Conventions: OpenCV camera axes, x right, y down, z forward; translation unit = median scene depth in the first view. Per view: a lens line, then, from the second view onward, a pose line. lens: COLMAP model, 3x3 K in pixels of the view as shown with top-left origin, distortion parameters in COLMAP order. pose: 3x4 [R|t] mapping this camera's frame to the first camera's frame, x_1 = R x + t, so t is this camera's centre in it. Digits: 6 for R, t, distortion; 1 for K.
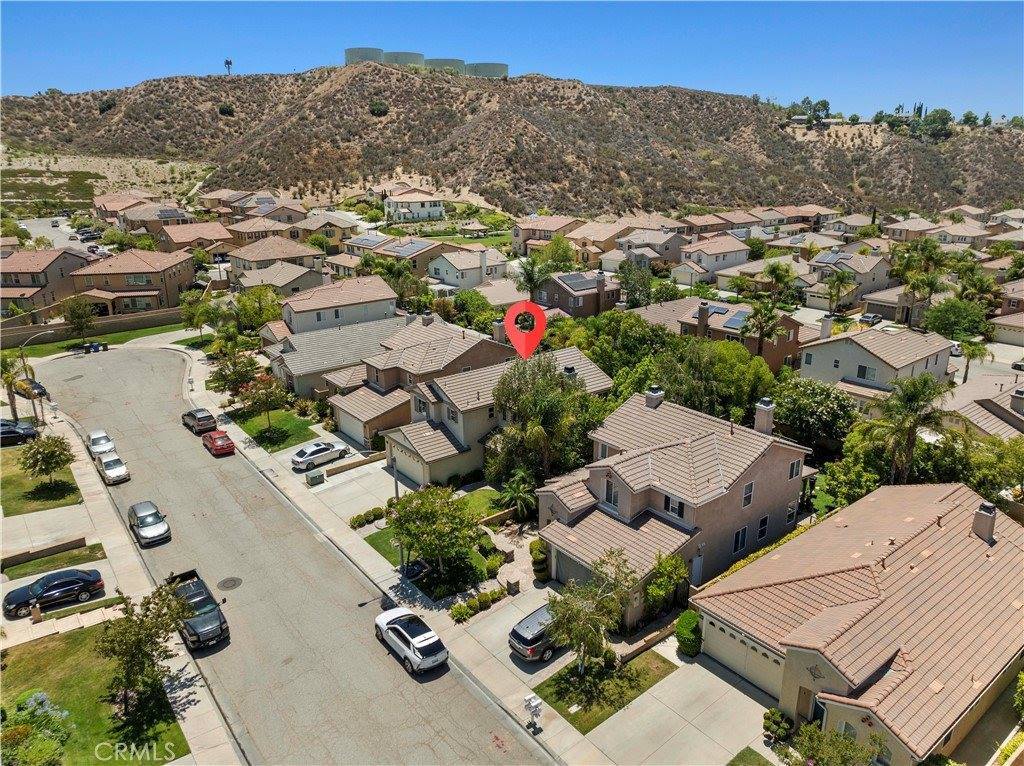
lens RADIAL K [[722.5, 0, 512.6], [0, 722.5, 383.1], [0, 0, 1]] dist [-0.039312, 0.000037]
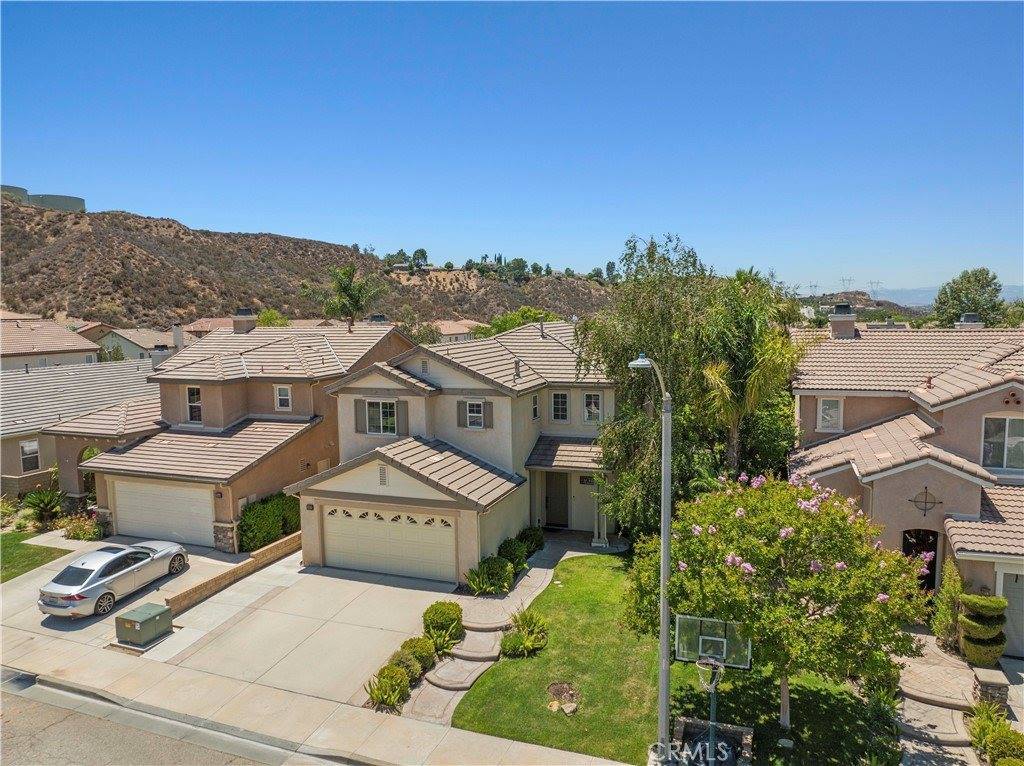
lens RADIAL K [[722.5, 0, 510.8], [0, 722.5, 382.1], [0, 0, 1]] dist [-0.039312, 0.000037]
pose [[0.846397, -0.052707, 0.529937, -0.052108], [0.170407, 0.969576, -0.175735, 0.018617], [-0.504552, 0.239047, 0.829629, 0.100396]]
